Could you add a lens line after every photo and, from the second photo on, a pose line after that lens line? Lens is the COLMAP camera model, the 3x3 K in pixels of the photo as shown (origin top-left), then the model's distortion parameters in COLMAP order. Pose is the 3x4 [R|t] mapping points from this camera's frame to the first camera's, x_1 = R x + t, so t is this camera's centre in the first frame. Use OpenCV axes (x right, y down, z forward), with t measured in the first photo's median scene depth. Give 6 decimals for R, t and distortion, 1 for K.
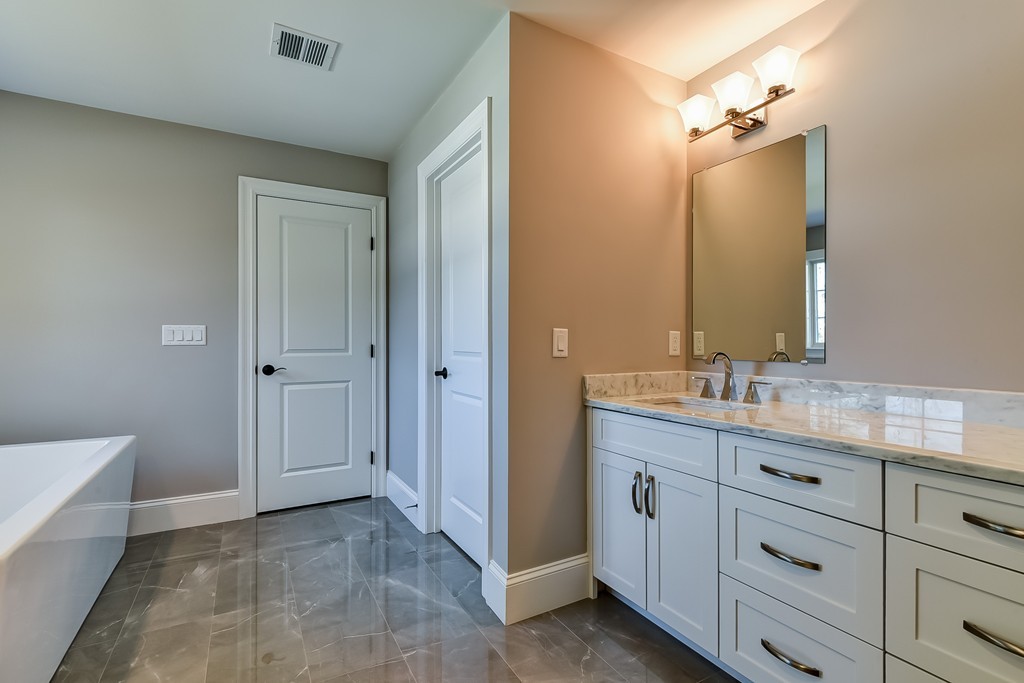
lens RADIAL K [[460.7, 0, 495.8], [0, 460.7, 338.5], [0, 0, 1]] dist [0.000296, -0.000174]
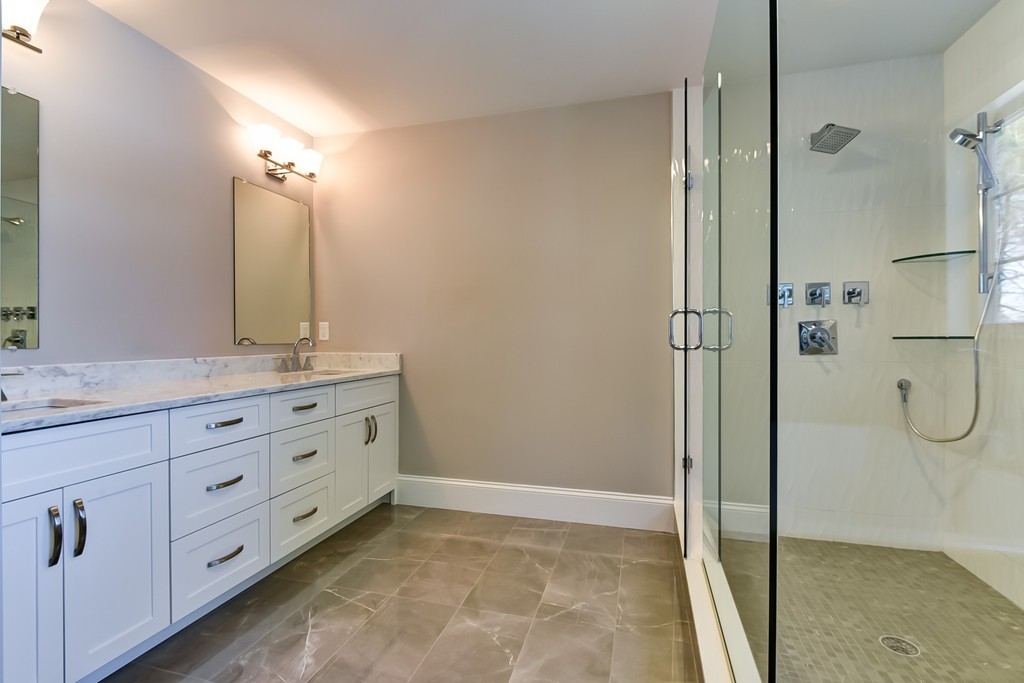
lens RADIAL K [[460.7, 0, 495.8], [0, 460.7, 338.5], [0, 0, 1]] dist [0.000296, -0.000174]
pose [[-0.683056, -0.003087, 0.730359, -0.702319], [-0.006732, 0.999975, -0.002070, 0.031447], [-0.730335, -0.006331, -0.683060, 1.042733]]
